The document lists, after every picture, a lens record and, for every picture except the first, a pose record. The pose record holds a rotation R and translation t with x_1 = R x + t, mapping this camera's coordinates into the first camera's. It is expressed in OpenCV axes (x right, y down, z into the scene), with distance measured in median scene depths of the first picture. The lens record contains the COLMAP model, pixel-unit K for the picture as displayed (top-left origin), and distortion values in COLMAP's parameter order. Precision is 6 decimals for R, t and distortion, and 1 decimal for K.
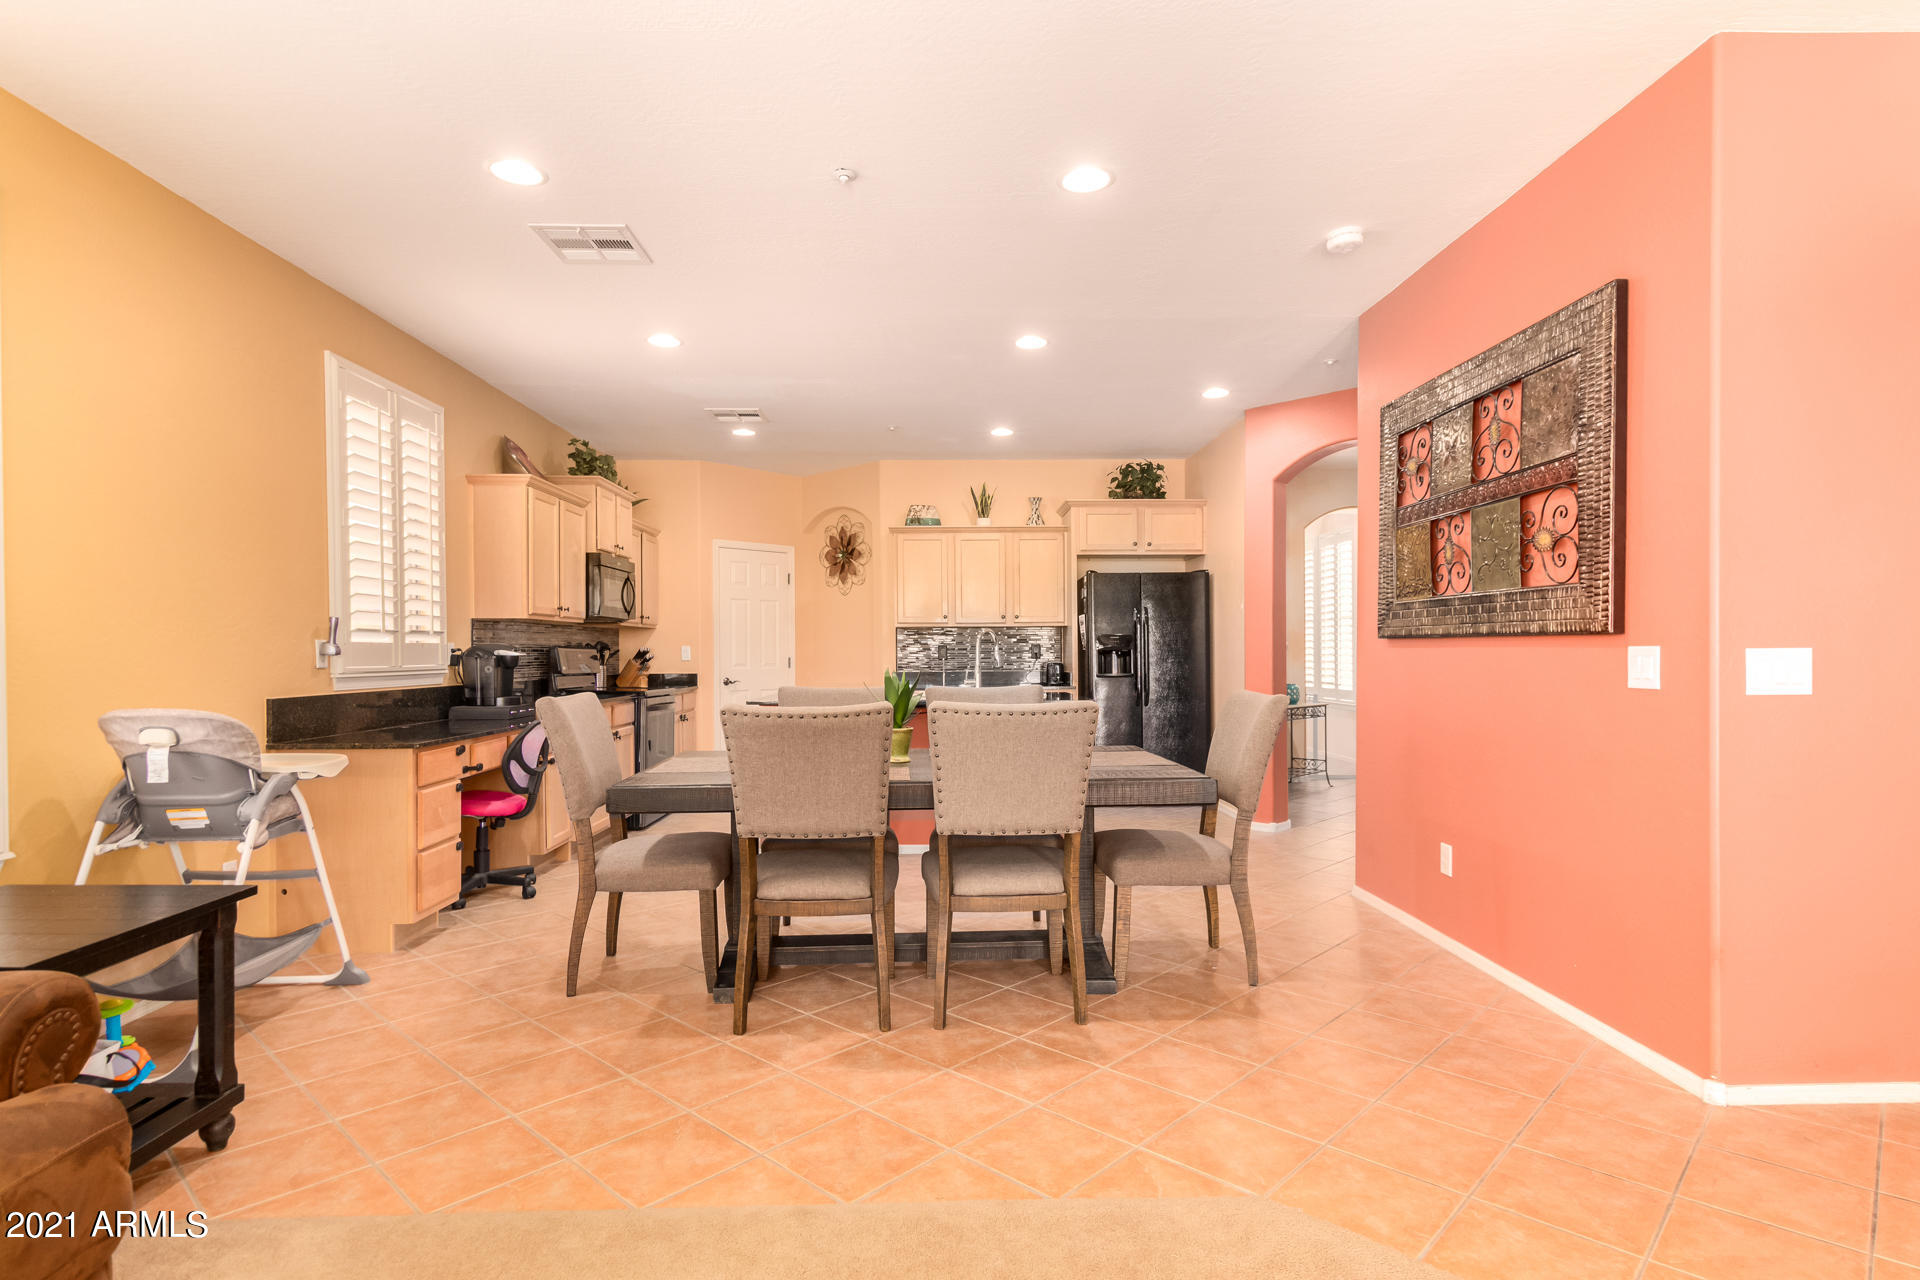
lens RADIAL K [[994.2, 0, 954.1], [0, 994.2, 658.7], [0, 0, 1]] dist [0.024932, -0.009244]
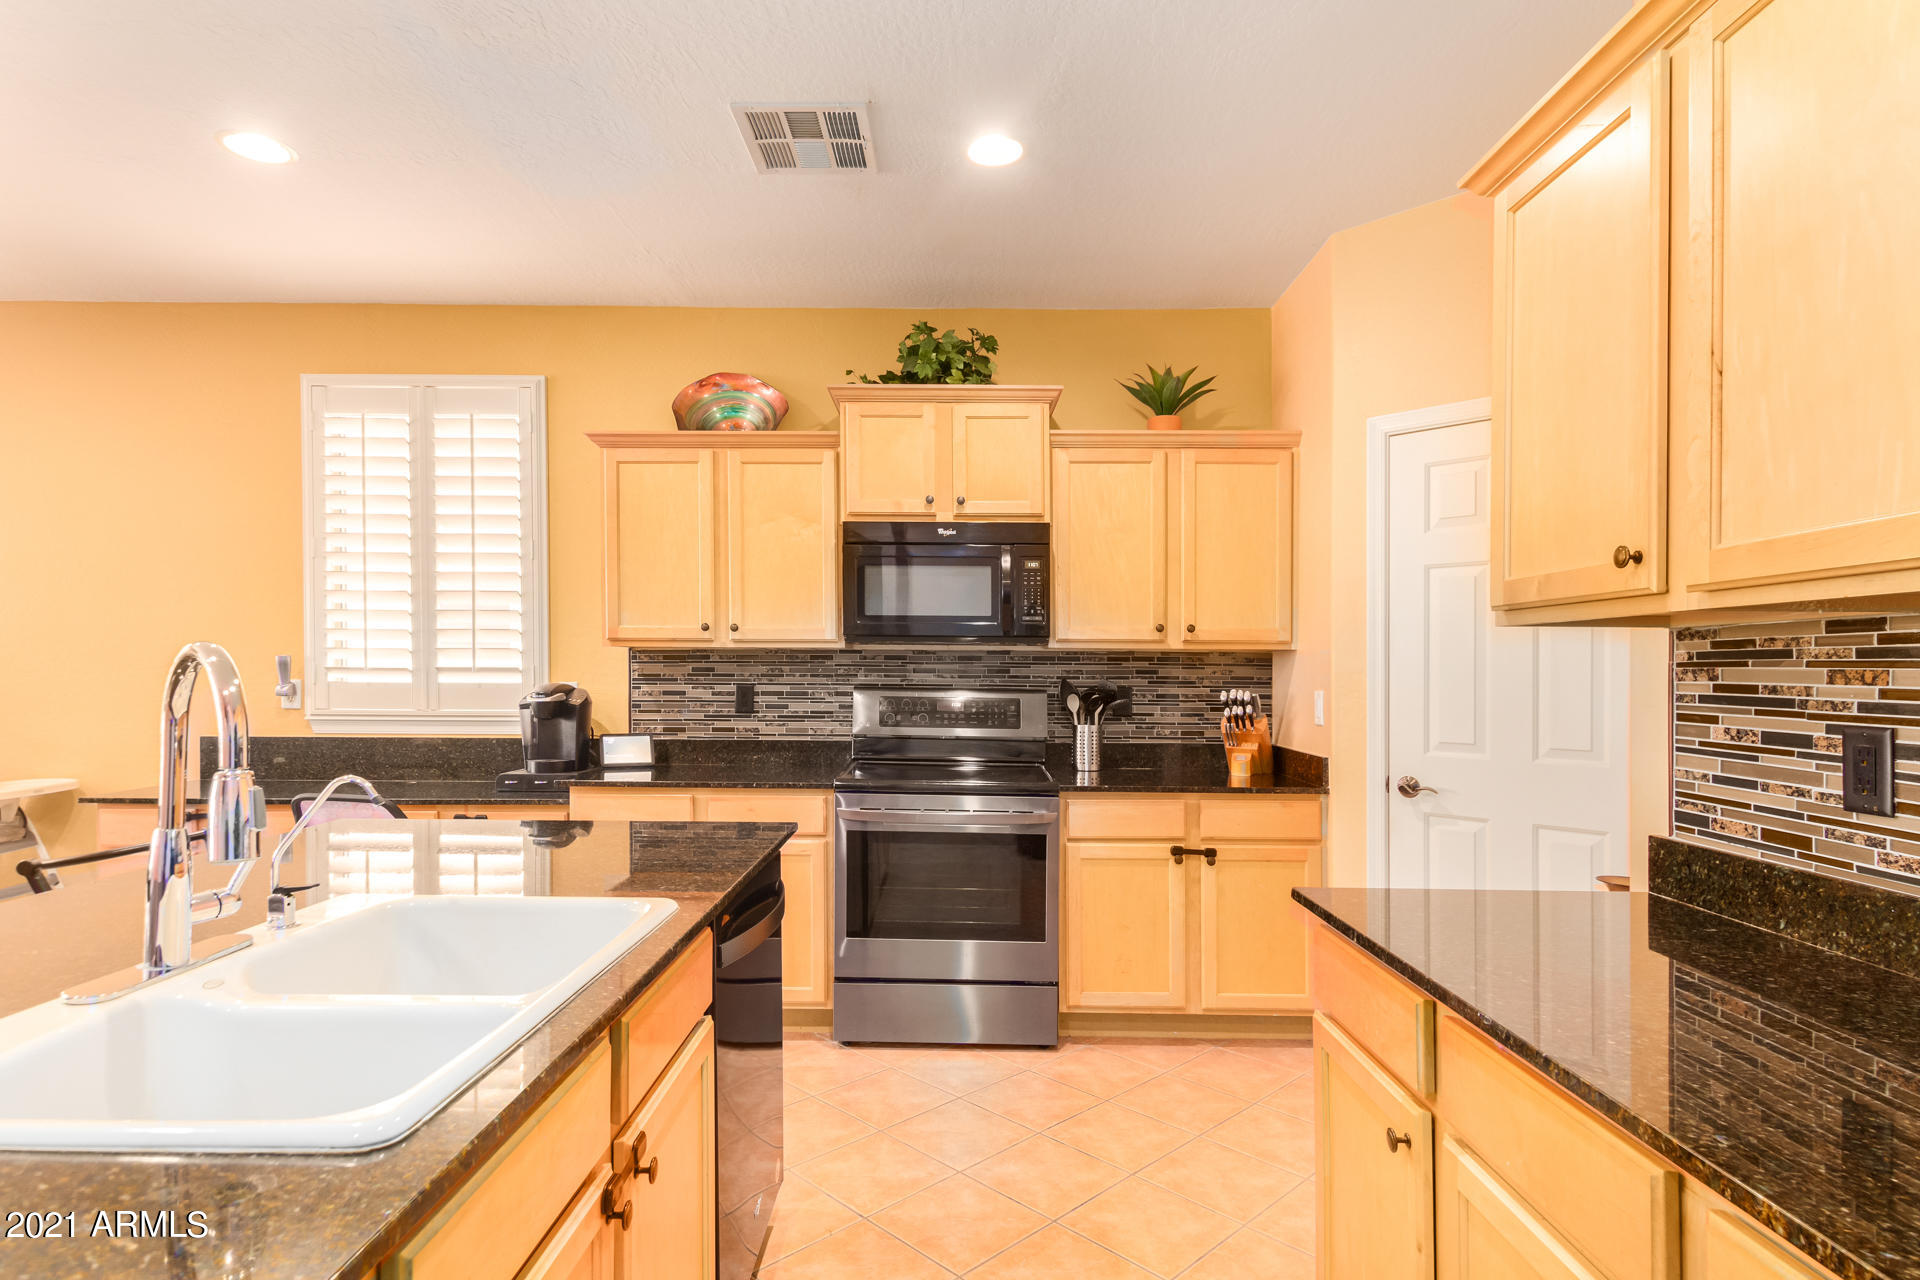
lens RADIAL K [[1041.2, 0, 936.4], [0, 1041.2, 676.2], [0, 0, 1]] dist [0.052978, 0.002317]
pose [[-0.050345, 0.011392, -0.998667, 0.339656], [-0.013738, 0.999832, 0.012098, -0.041398], [0.998637, 0.014328, -0.050181, 1.617970]]
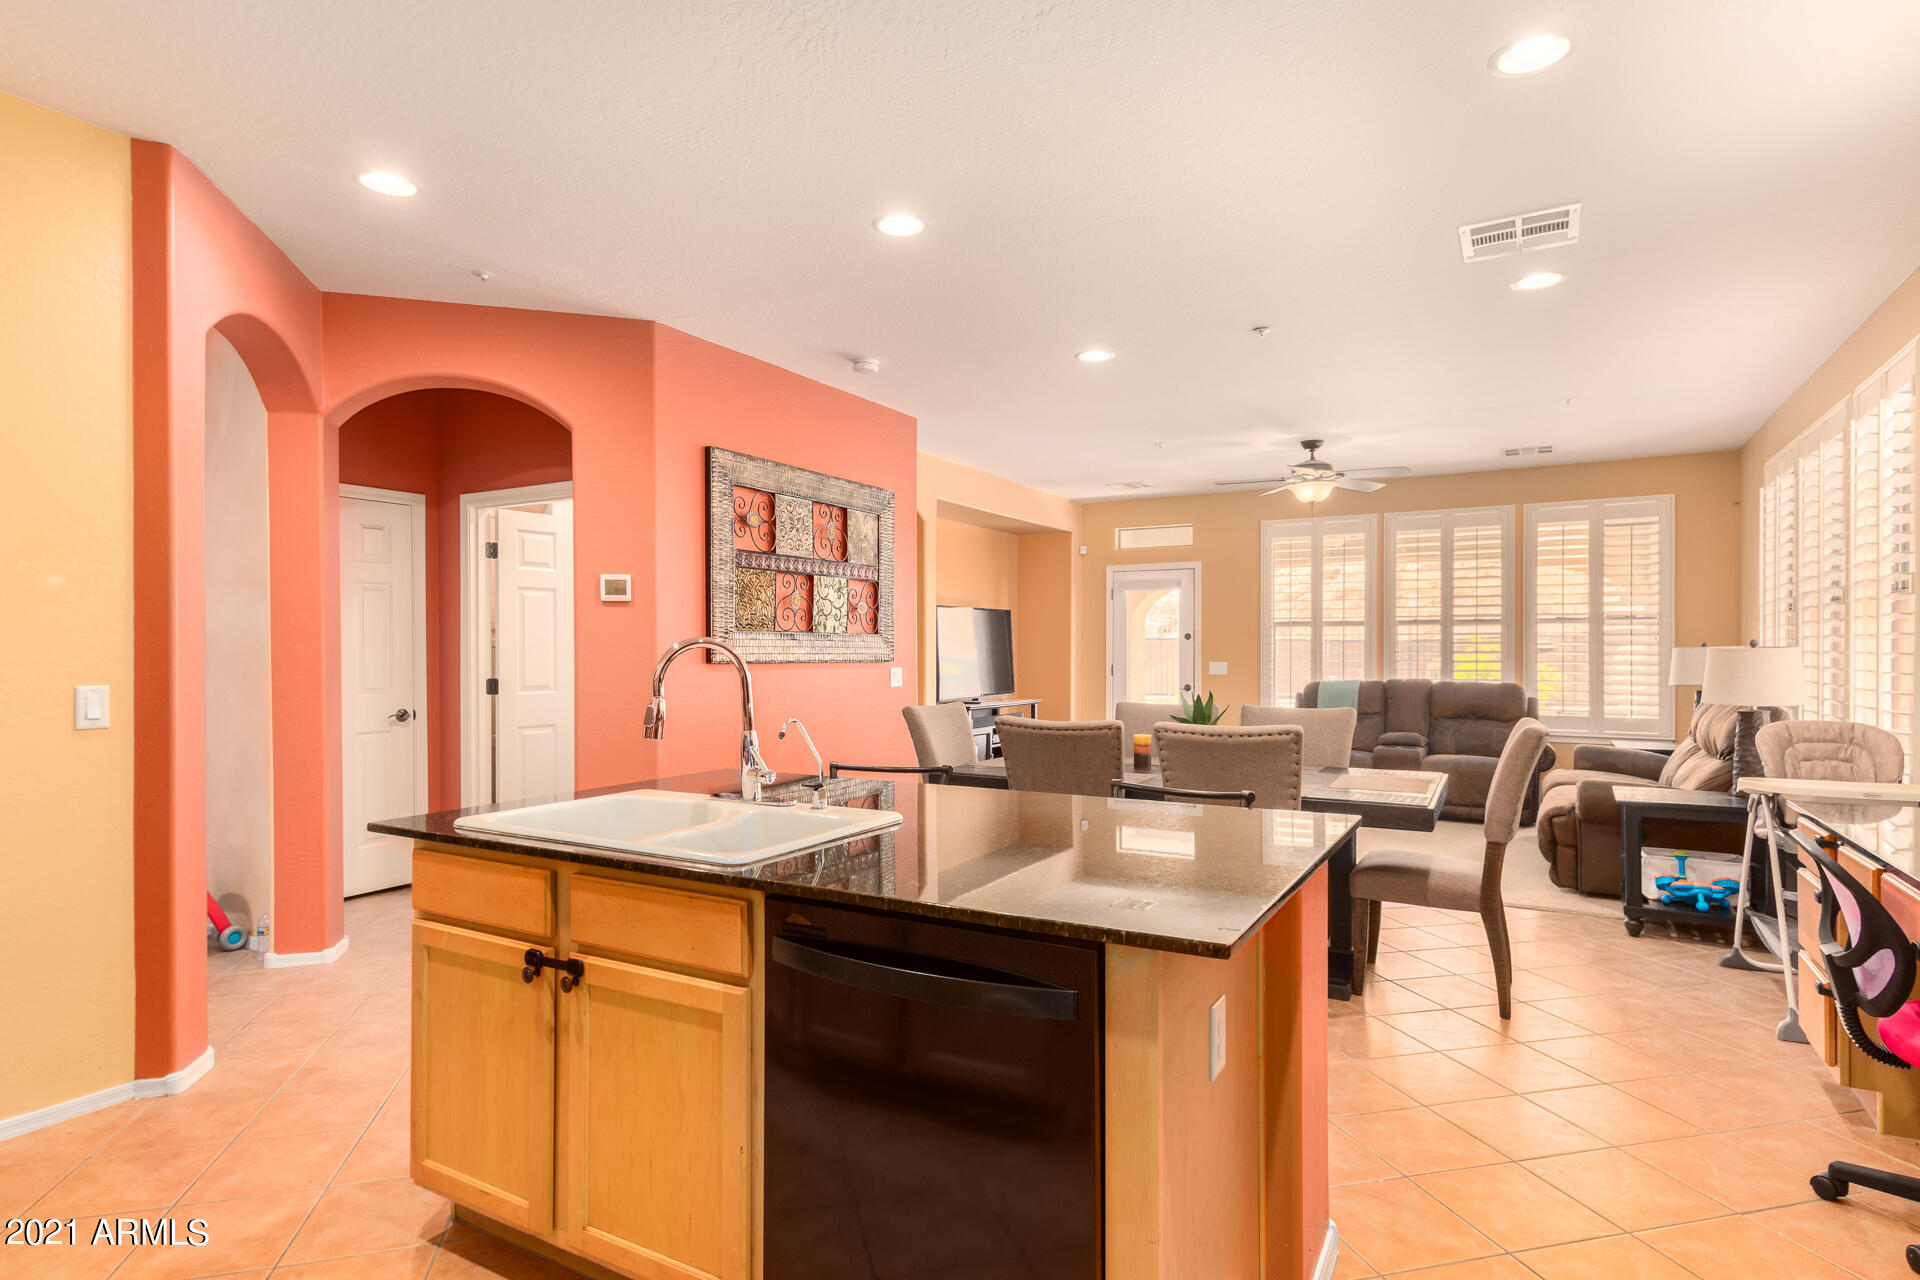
lens RADIAL K [[994.2, 0, 953.9], [0, 994.2, 644.9], [0, 0, 1]] dist [0.024932, -0.009244]
pose [[-0.851586, 0.007259, 0.524165, -0.353369], [0.007849, 0.999969, -0.001095, -0.037484], [-0.524156, 0.003181, -0.851616, 1.804431]]
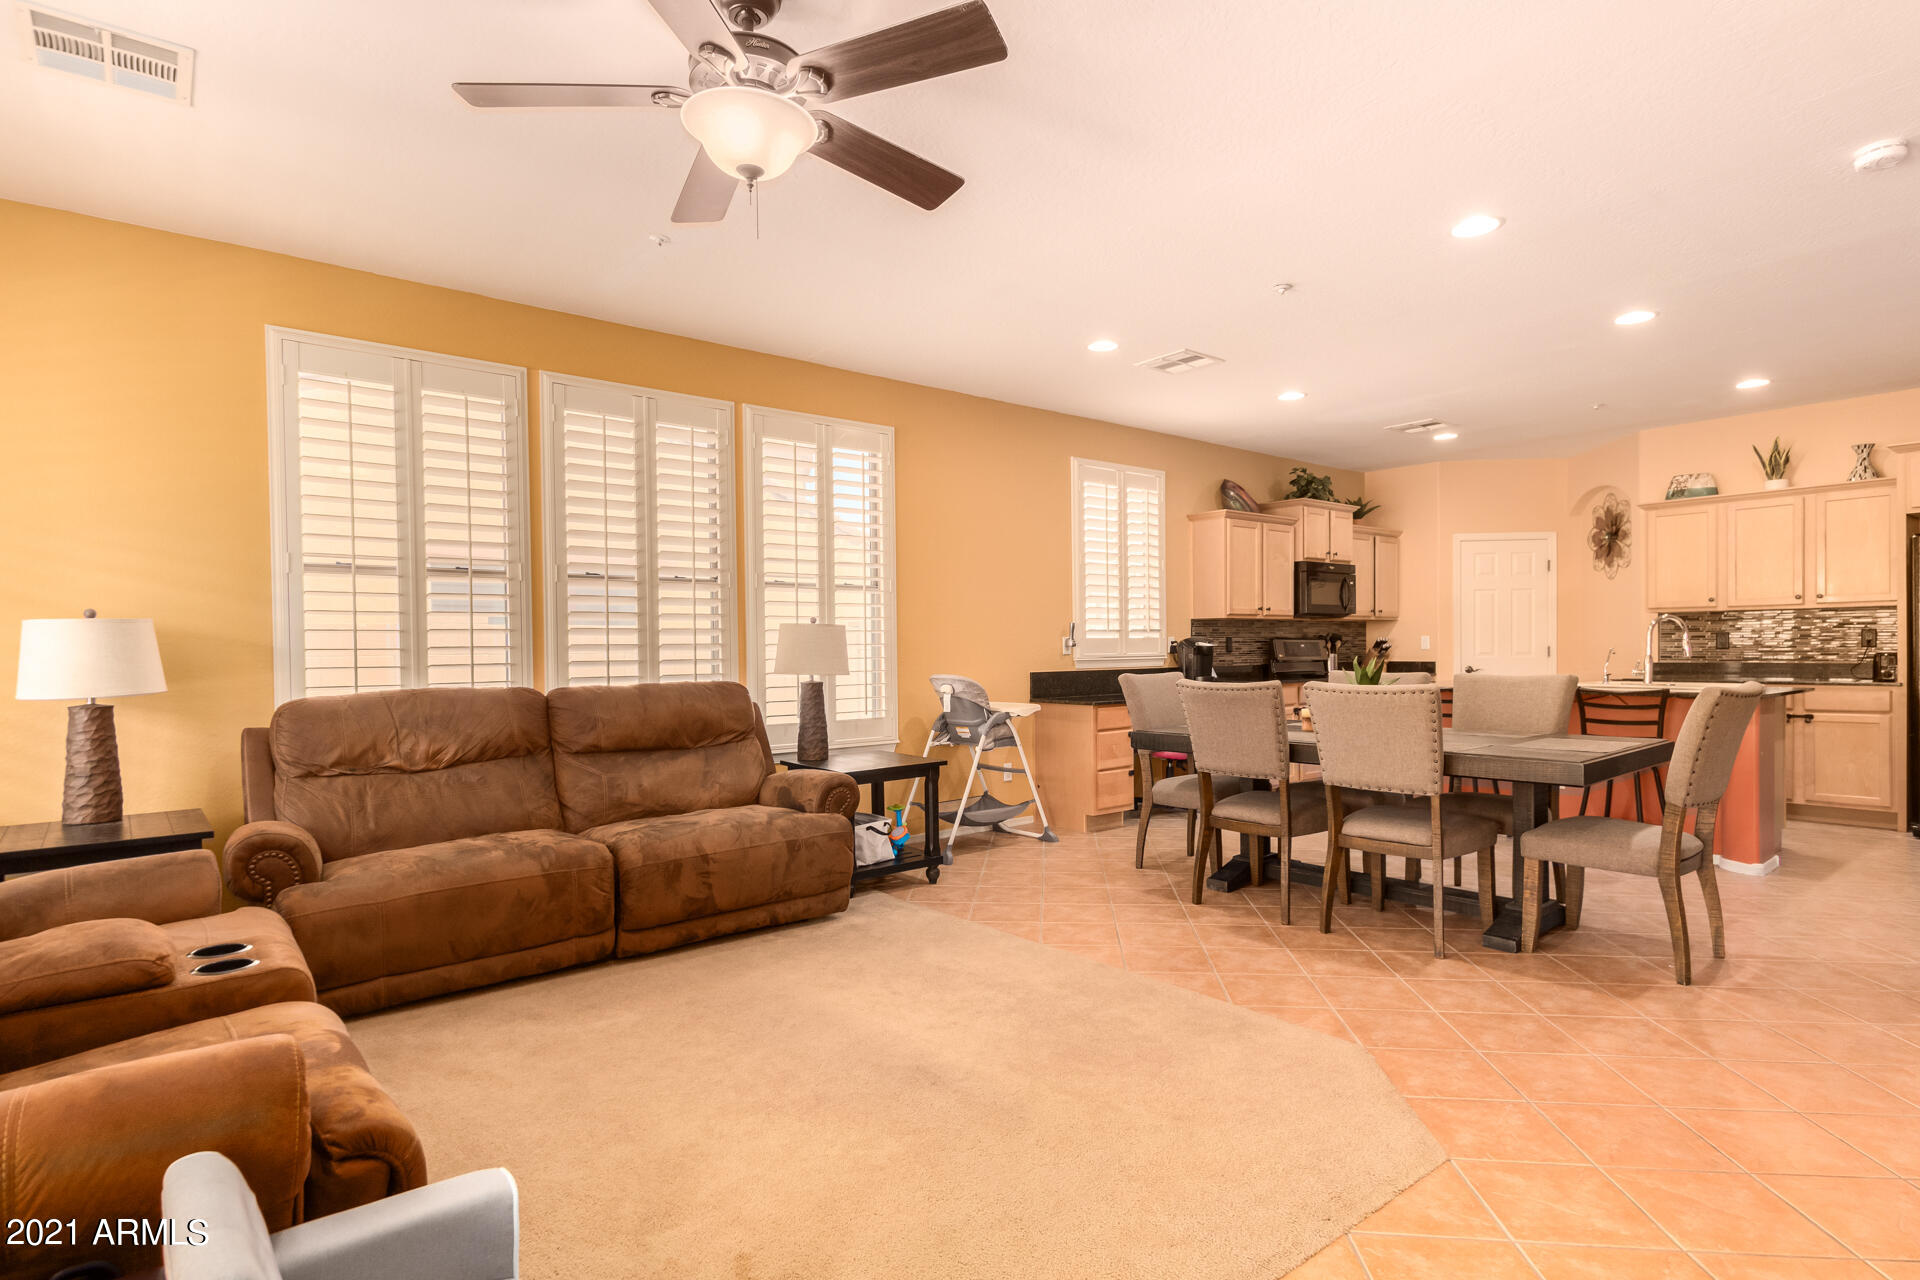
lens RADIAL K [[994.2, 0, 947.0], [0, 994.2, 661.6], [0, 0, 1]] dist [0.024932, -0.009244]
pose [[0.610389, 0.009380, -0.792047, 0.511024], [0.002223, 0.999906, 0.013554, -0.001874], [0.792099, -0.010034, 0.610310, -0.132147]]
